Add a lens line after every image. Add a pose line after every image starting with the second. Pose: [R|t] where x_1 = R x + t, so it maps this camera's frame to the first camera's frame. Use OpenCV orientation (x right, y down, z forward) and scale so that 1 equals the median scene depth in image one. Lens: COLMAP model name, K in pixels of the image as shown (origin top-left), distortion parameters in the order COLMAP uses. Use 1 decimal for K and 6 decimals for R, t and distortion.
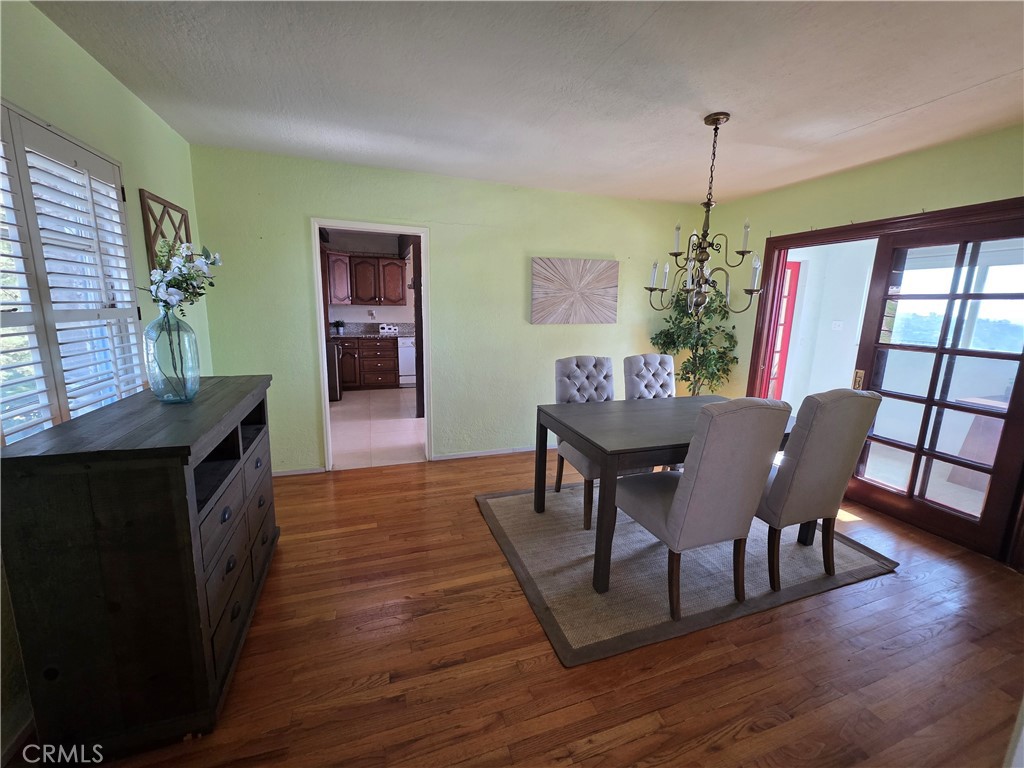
lens RADIAL K [[405.8, 0, 510.9], [0, 405.8, 377.5], [0, 0, 1]] dist [-0.001559, 0.000005]
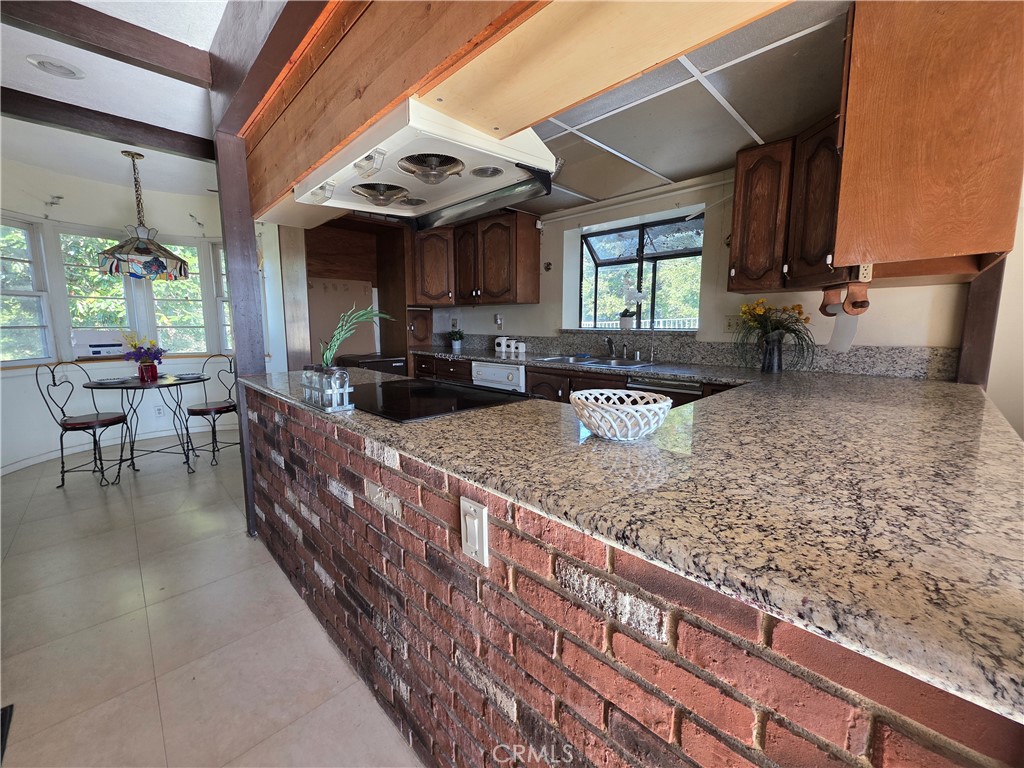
lens RADIAL K [[405.8, 0, 510.9], [0, 405.8, 377.5], [0, 0, 1]] dist [-0.001559, 0.000005]
pose [[0.427110, 0.100481, -0.898599, 0.221514], [-0.151794, 0.987670, 0.038293, -0.104567], [0.891367, 0.120047, 0.437096, 0.807458]]
